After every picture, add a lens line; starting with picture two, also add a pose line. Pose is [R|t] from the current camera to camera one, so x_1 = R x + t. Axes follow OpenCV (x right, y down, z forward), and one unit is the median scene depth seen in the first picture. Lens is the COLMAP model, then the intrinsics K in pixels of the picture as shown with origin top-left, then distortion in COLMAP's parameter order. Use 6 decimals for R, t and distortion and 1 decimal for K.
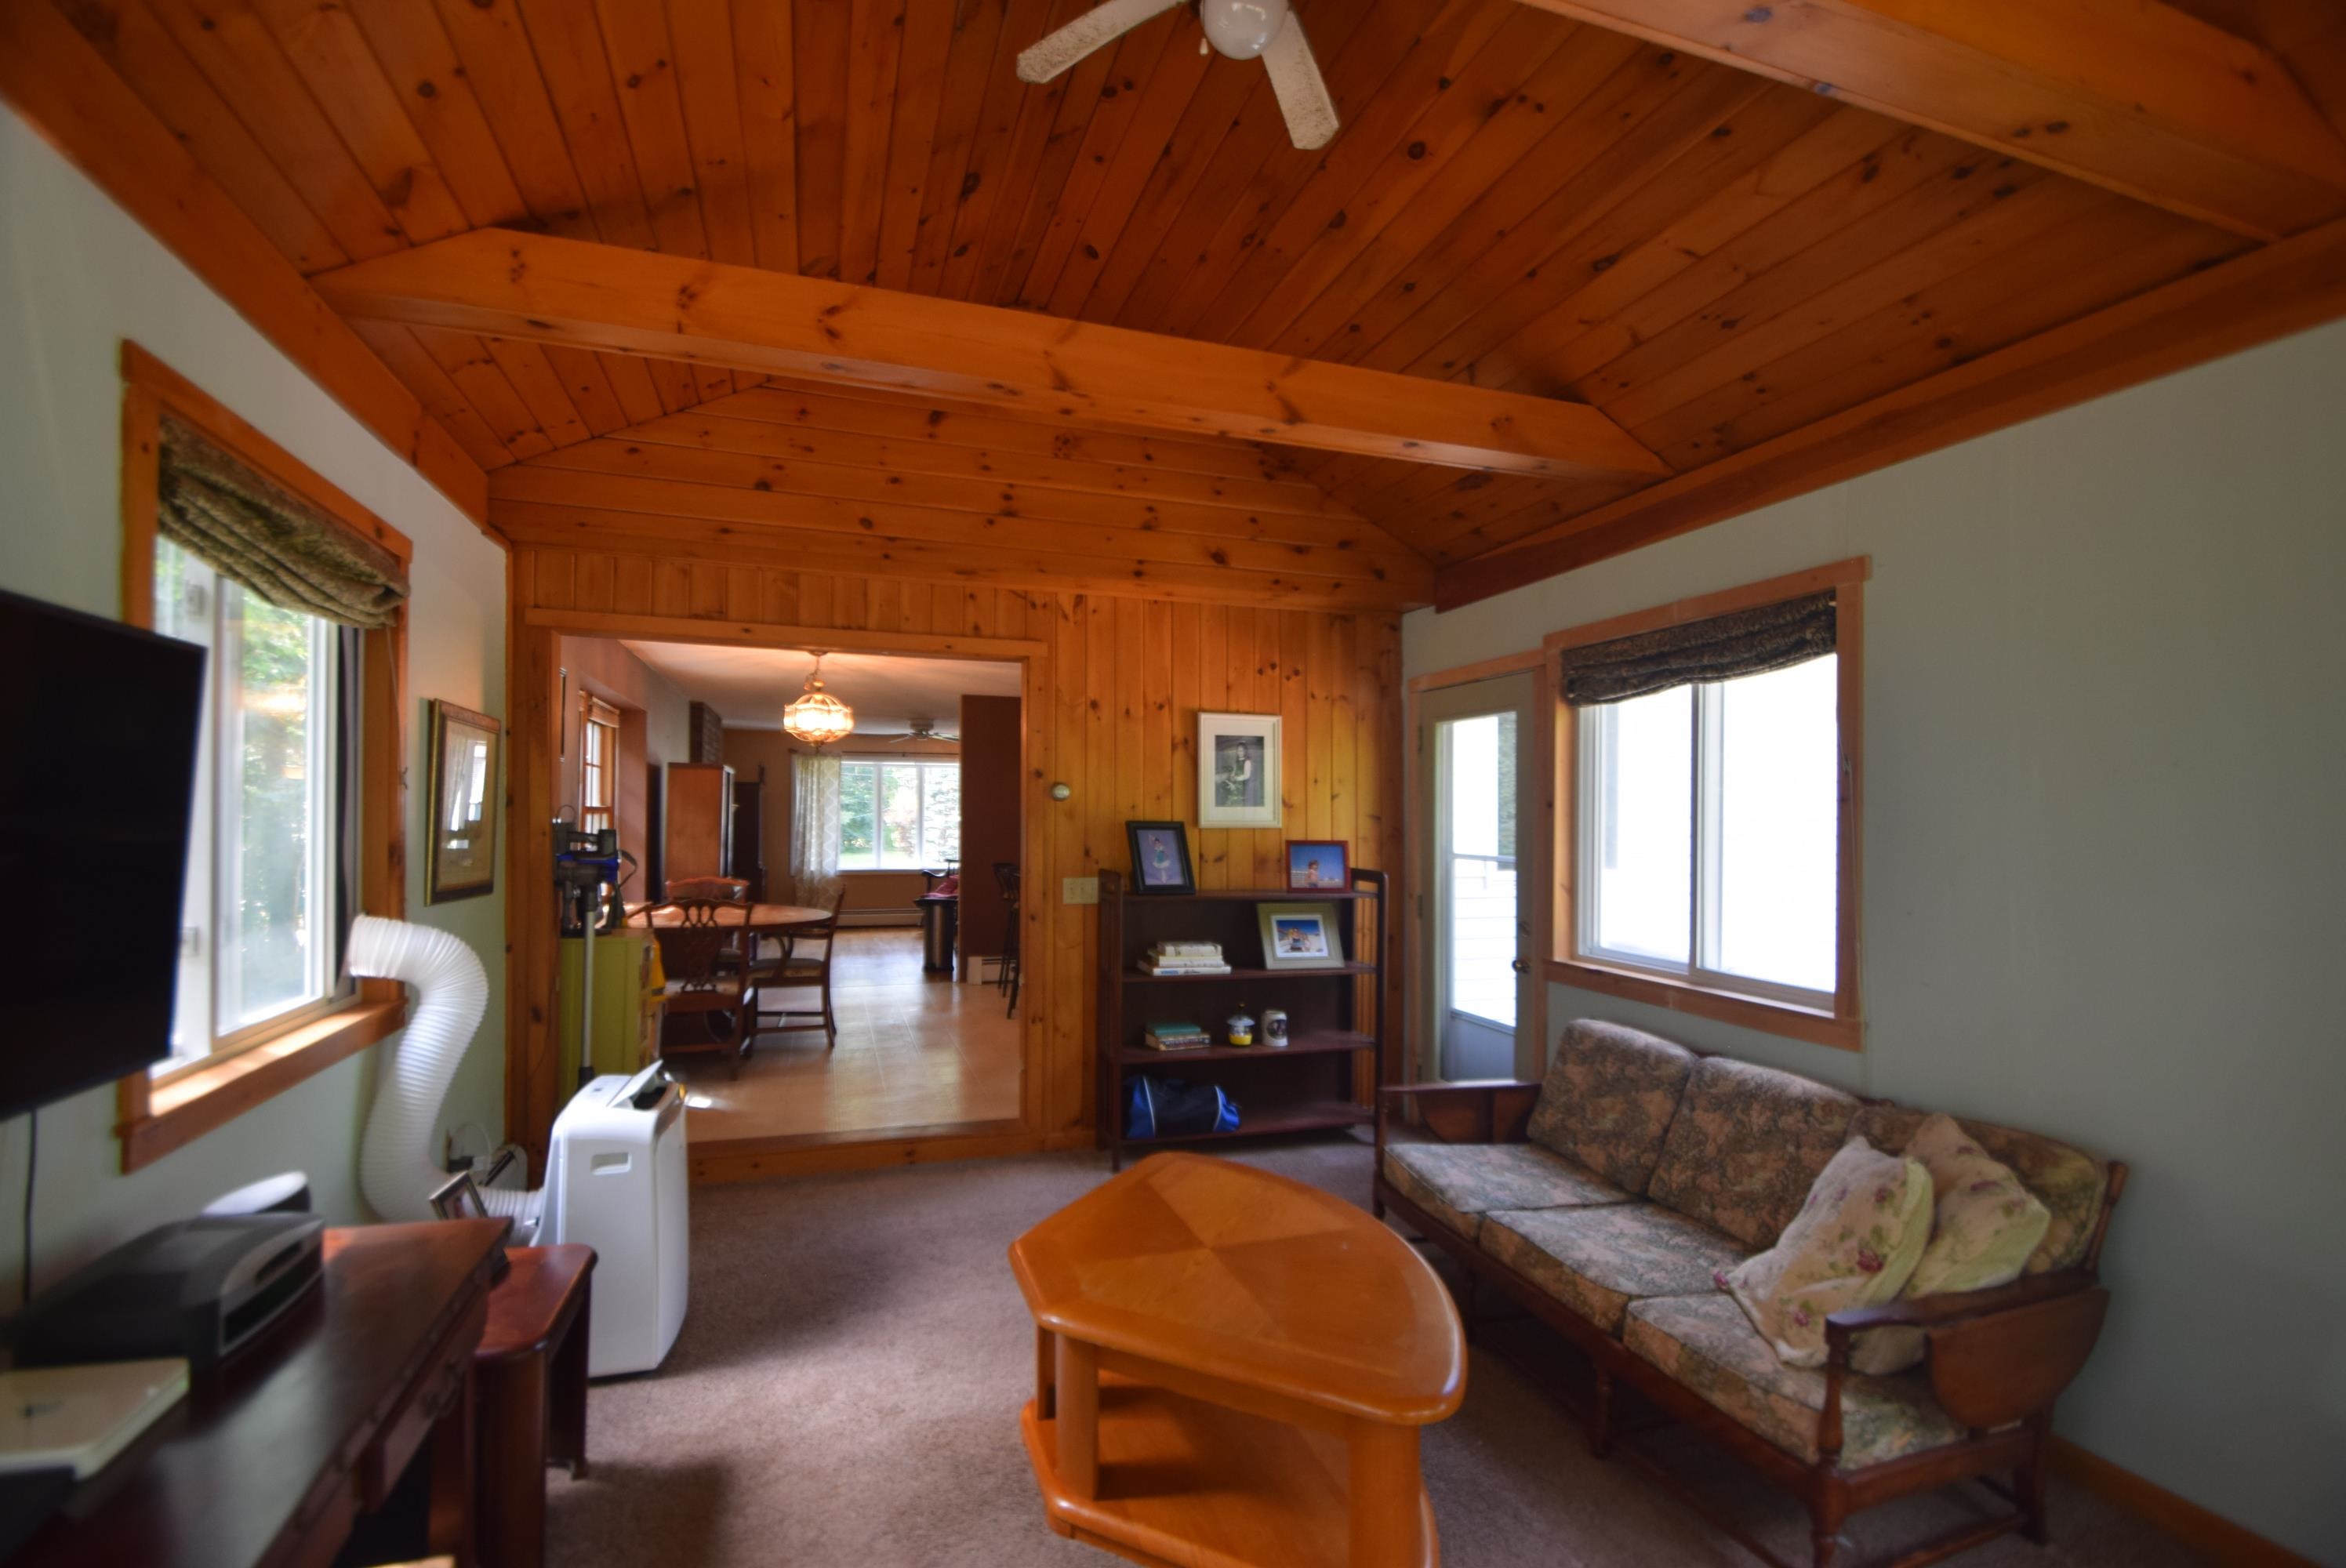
lens RADIAL K [[1033.3, 0, 1164.8], [0, 1033.3, 799.6], [0, 0, 1]] dist [0.006695, -0.010225]
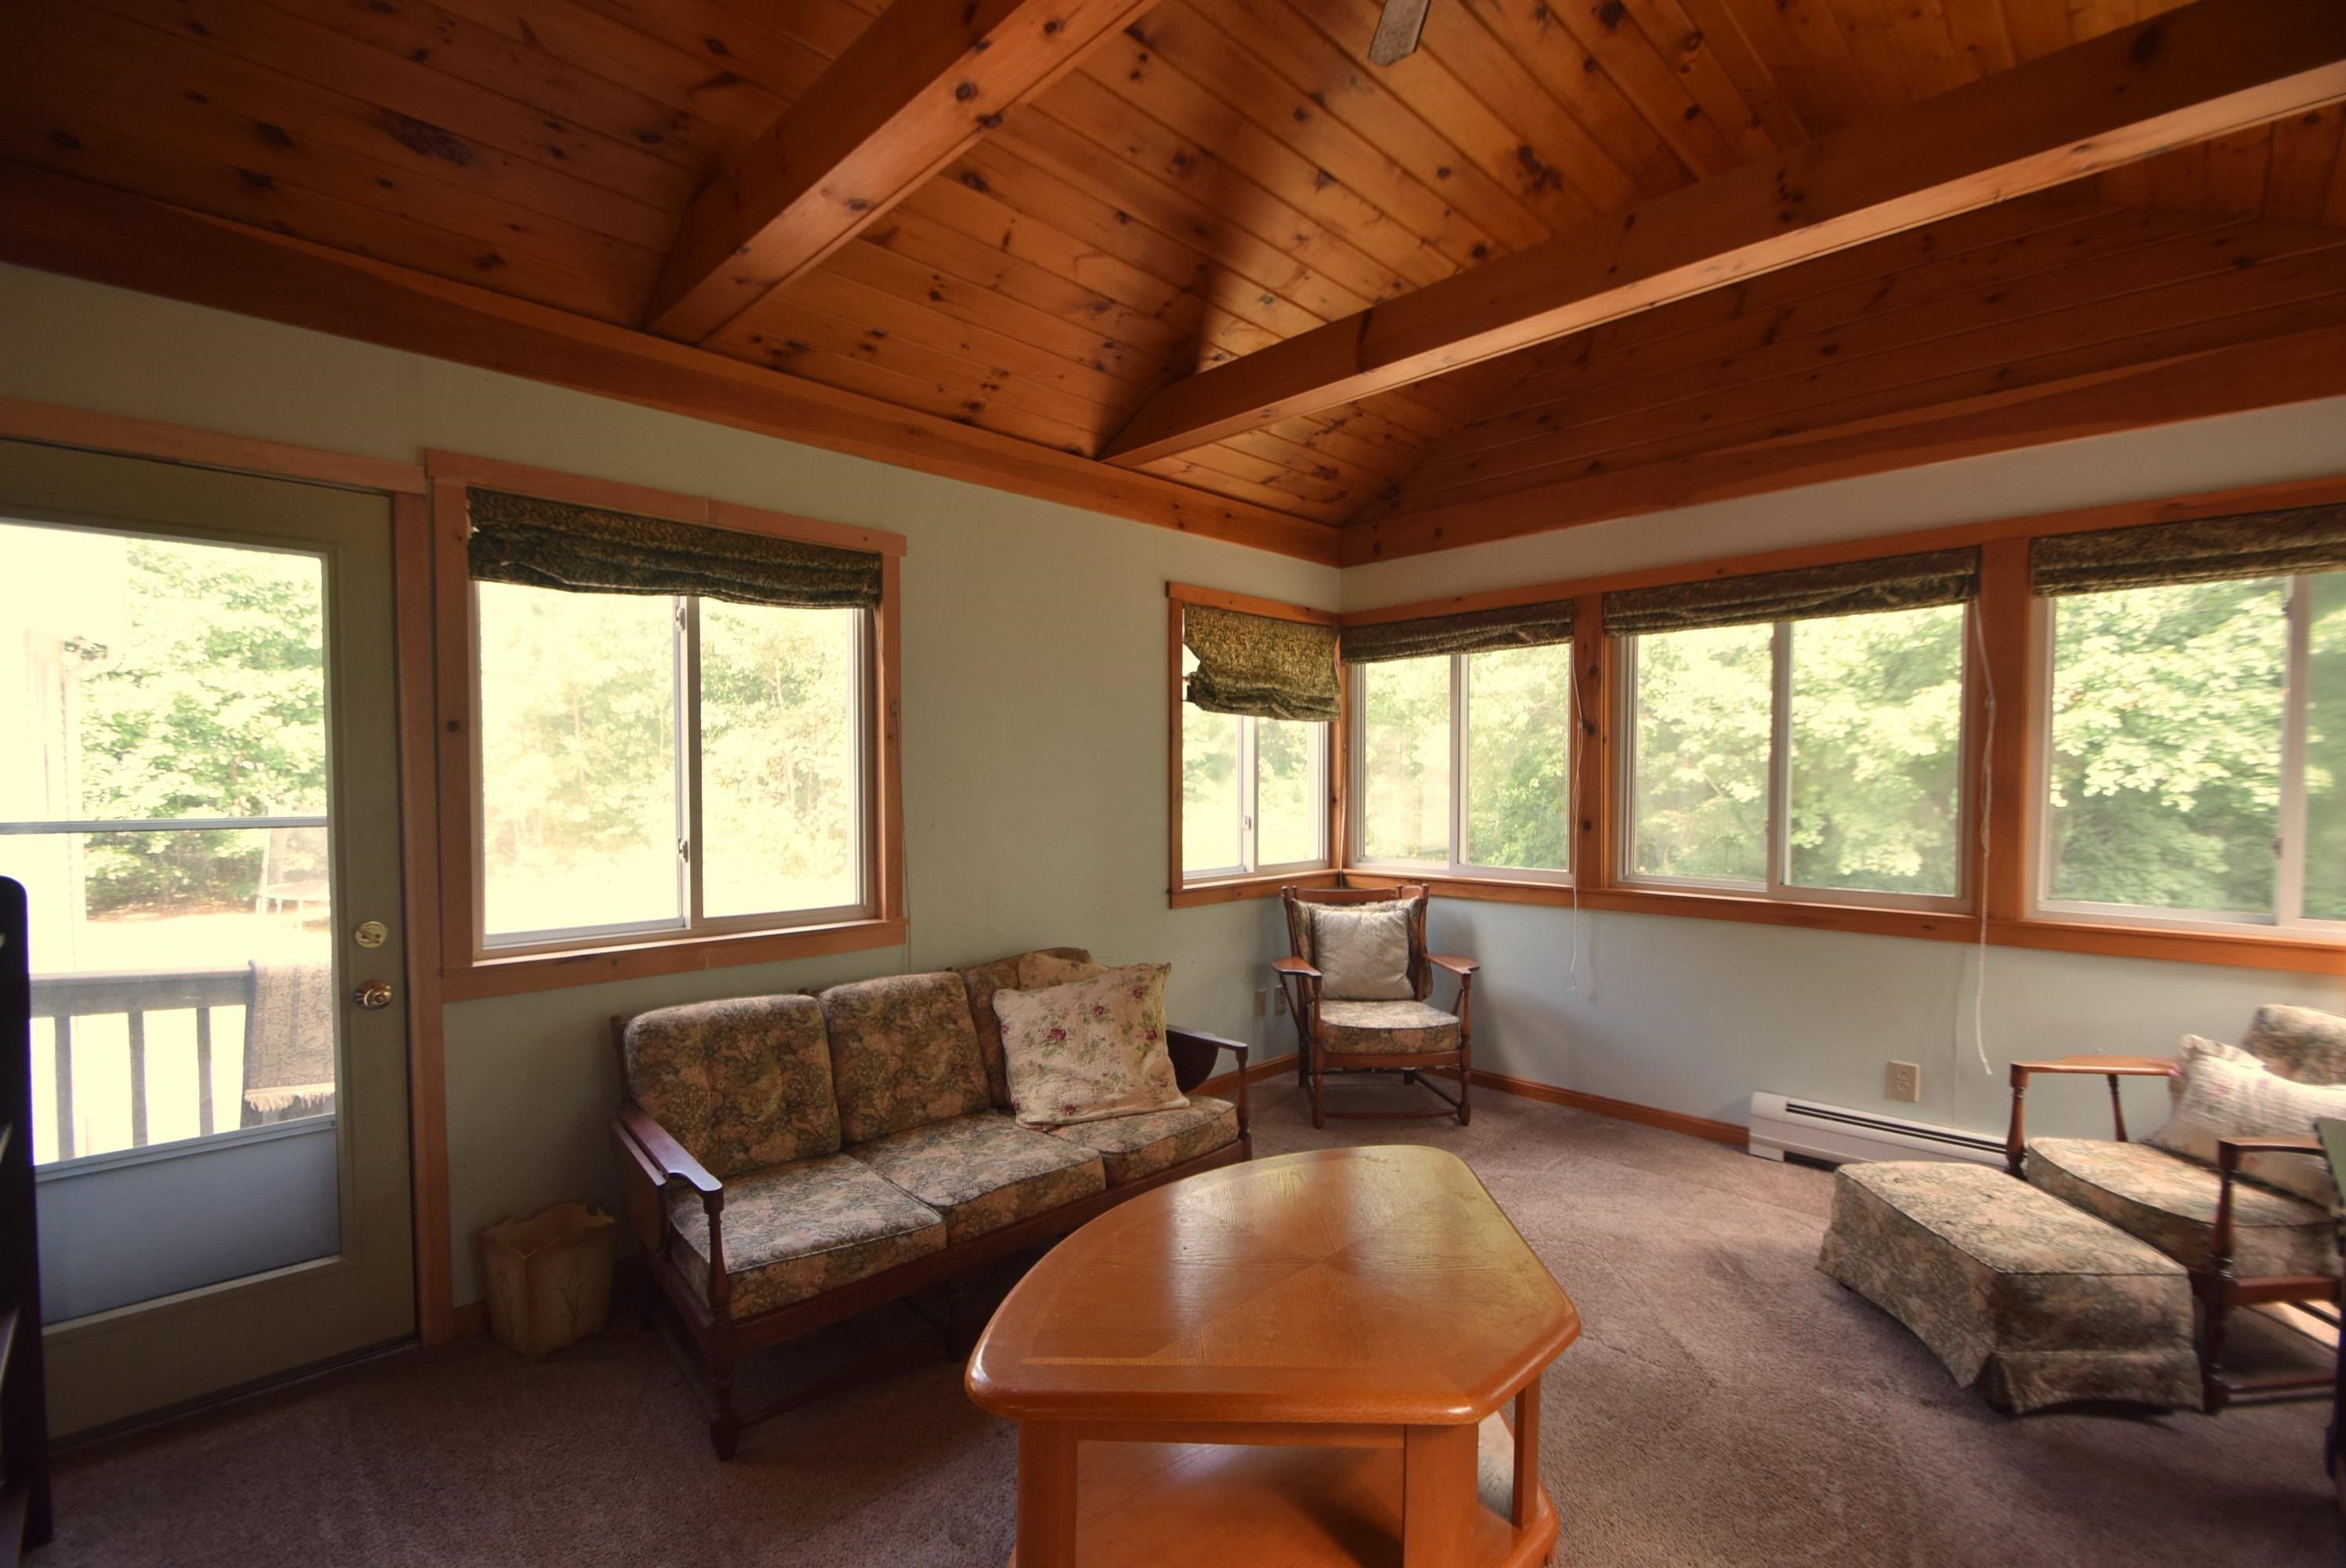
lens RADIAL K [[1033.3, 0, 1165.0], [0, 1033.3, 795.1], [0, 0, 1]] dist [0.006695, -0.010225]
pose [[-0.451713, -0.034316, 0.891503, -0.520659], [-0.022688, 0.999379, 0.026973, 0.026206], [-0.891875, -0.008043, -0.452211, 1.197620]]
